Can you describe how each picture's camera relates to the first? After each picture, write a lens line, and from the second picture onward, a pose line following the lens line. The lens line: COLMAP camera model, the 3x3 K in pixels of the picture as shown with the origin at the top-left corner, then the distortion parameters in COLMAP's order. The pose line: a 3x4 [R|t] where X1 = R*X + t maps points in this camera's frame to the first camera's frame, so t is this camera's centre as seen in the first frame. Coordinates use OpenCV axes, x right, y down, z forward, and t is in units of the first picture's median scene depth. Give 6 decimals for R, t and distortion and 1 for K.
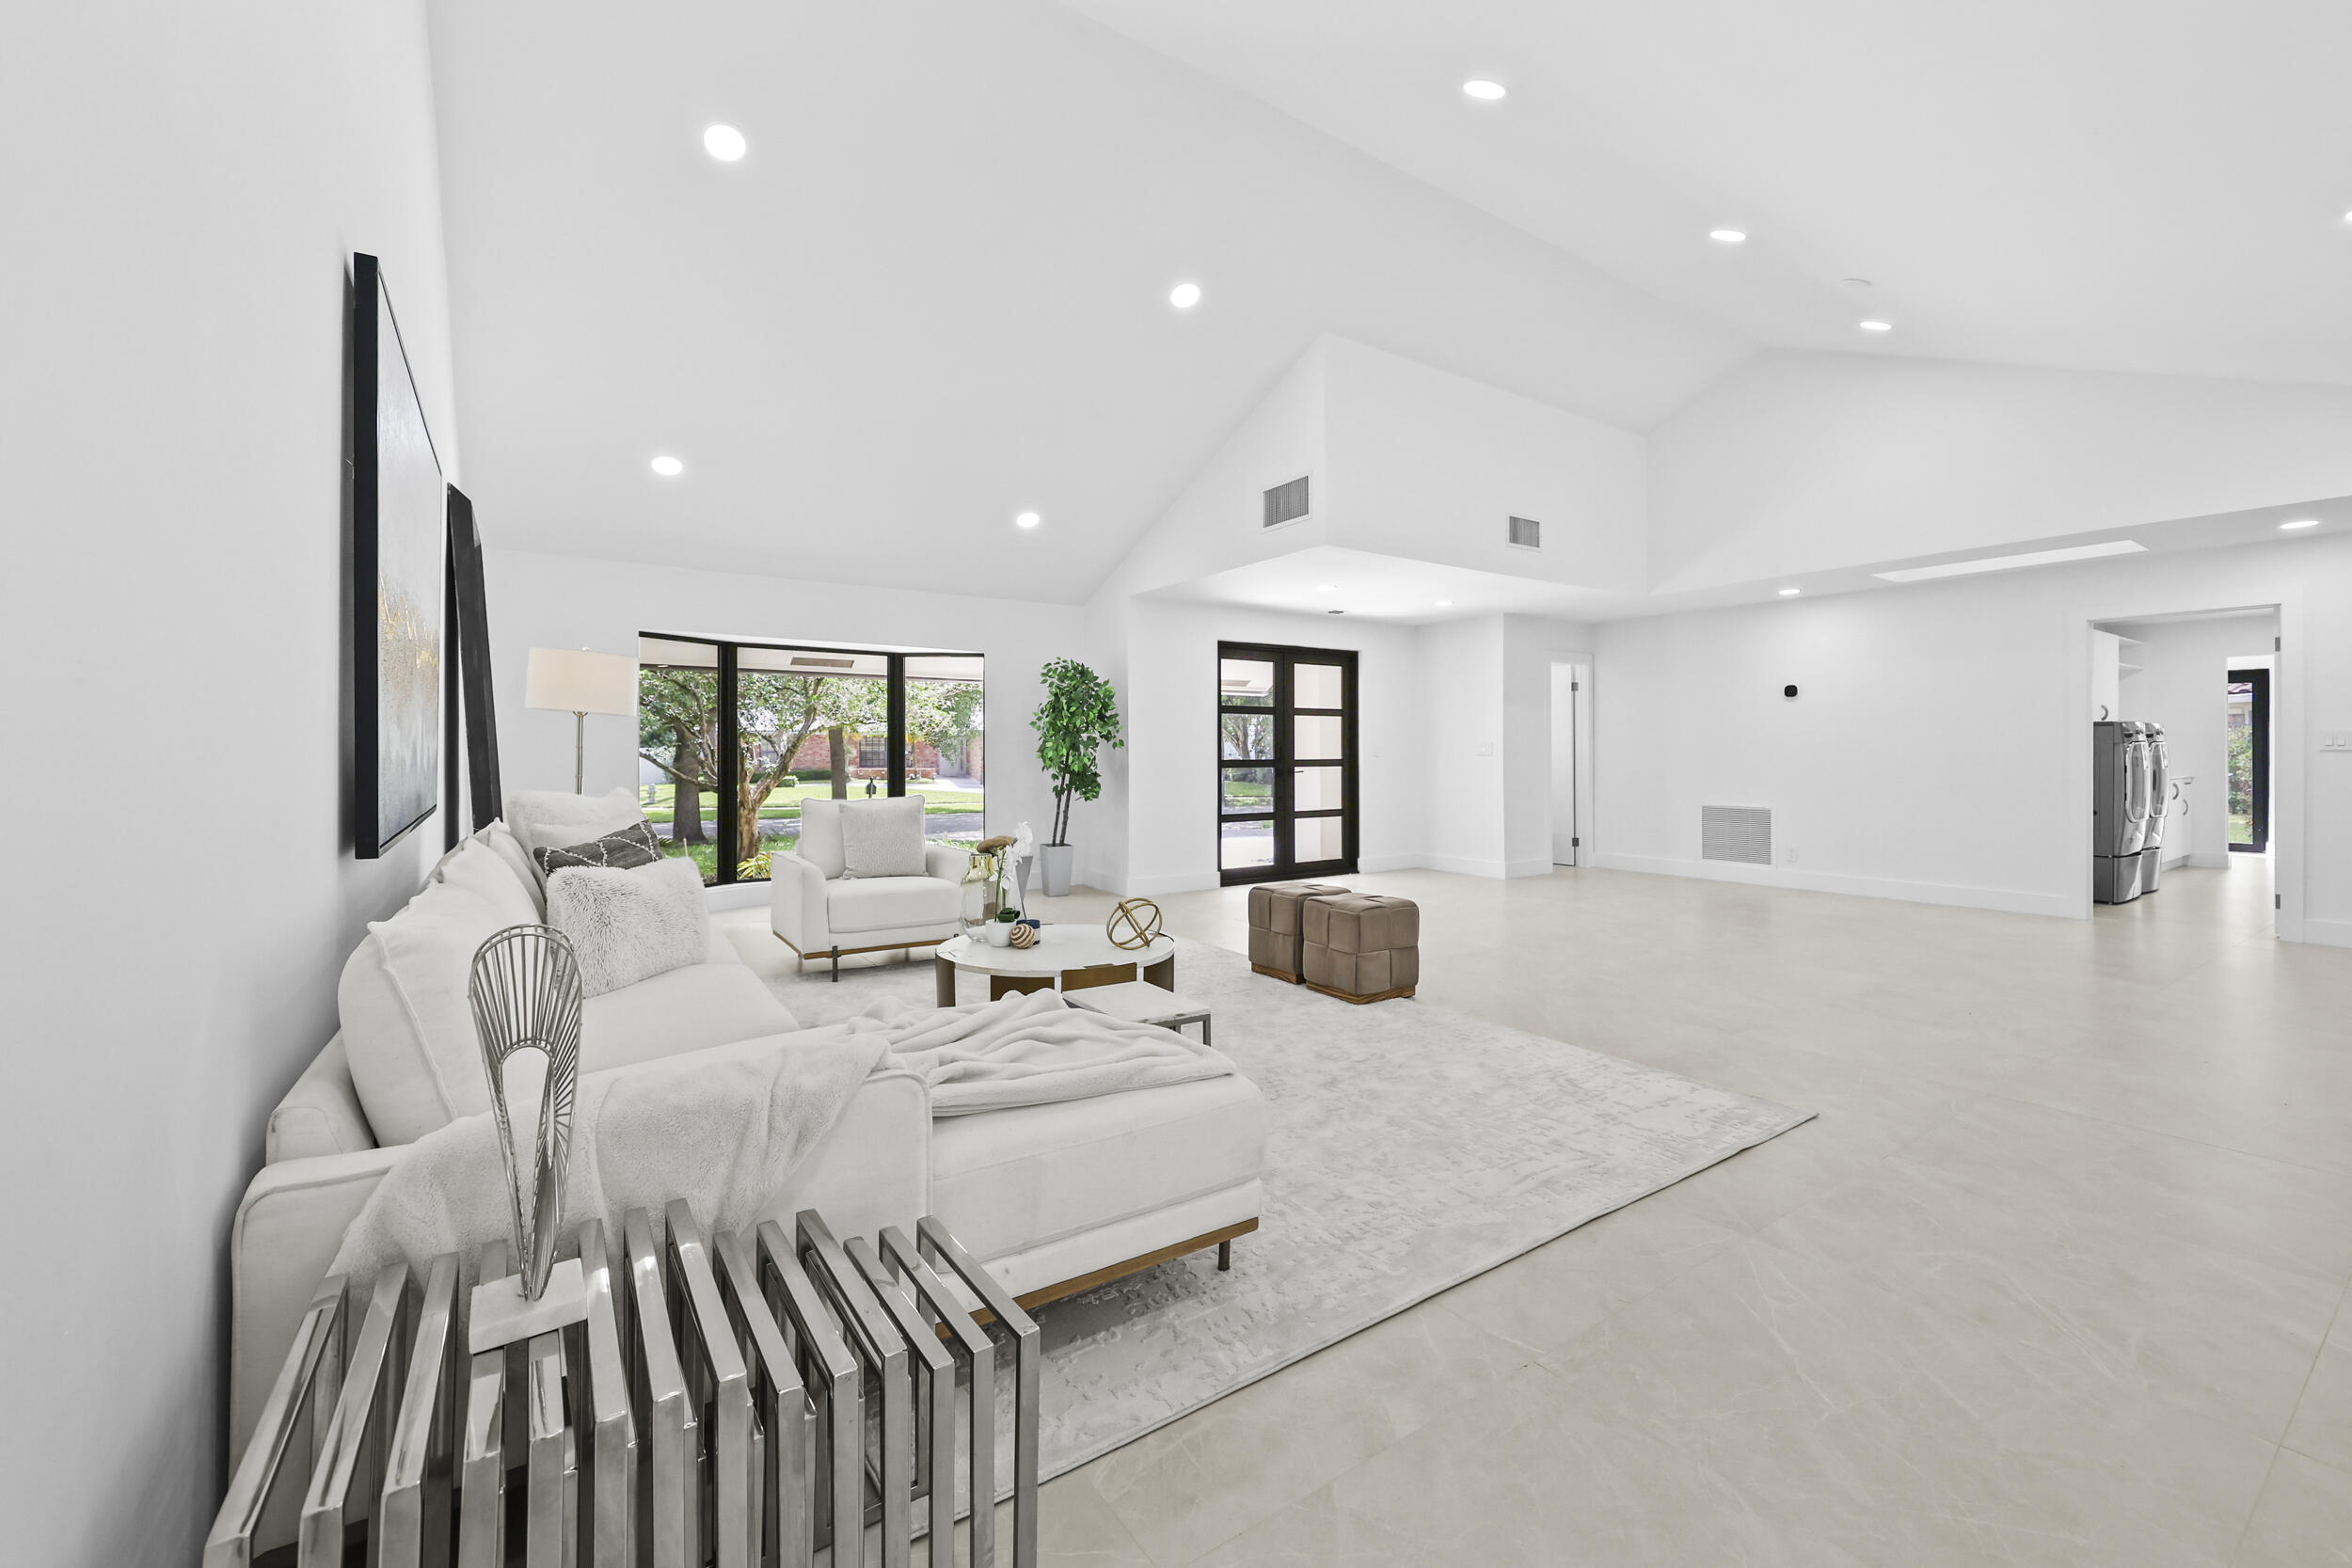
lens RADIAL K [[940.4, 0, 1182.0], [0, 940.4, 769.1], [0, 0, 1]] dist [-0.001119, 0.000062]
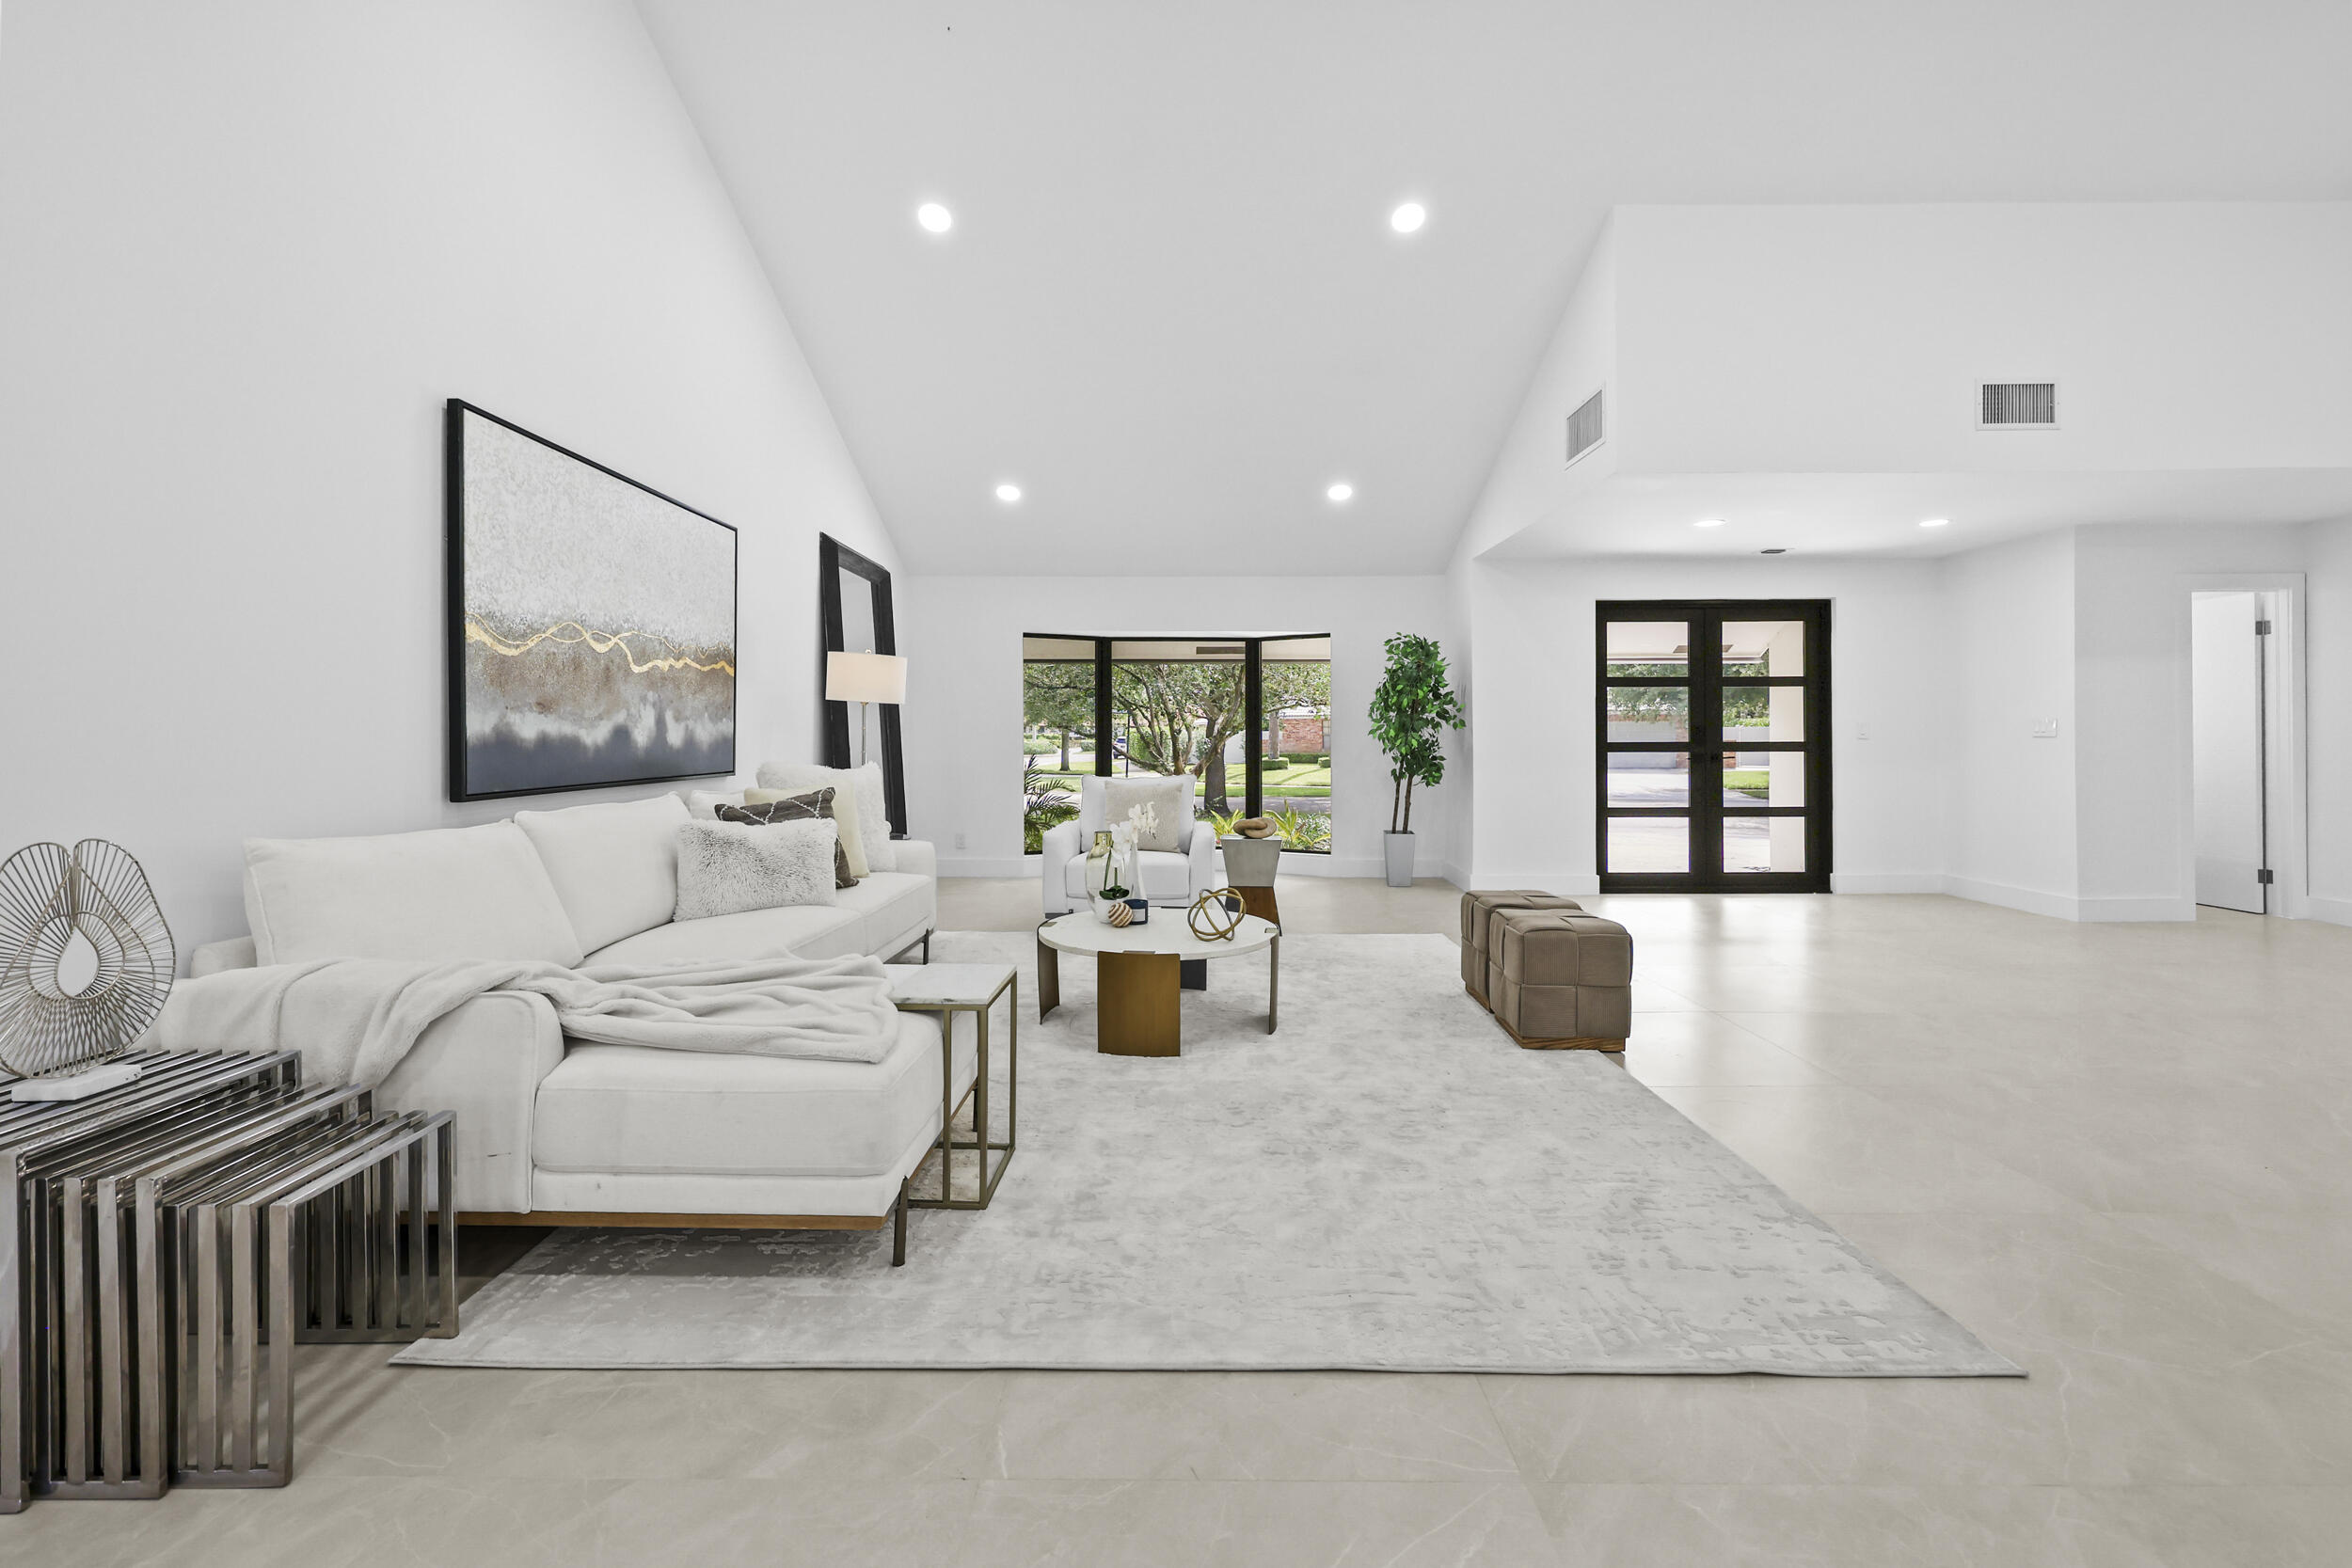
lens RADIAL K [[946.4, 0, 1177.4], [0, 946.4, 750.3], [0, 0, 1]] dist [-0.000439, -0.000114]
pose [[0.826768, 0.008727, -0.562476, 0.220997], [-0.009456, 0.999954, 0.001616, -0.000531], [0.562464, 0.003983, 0.826812, 0.095107]]
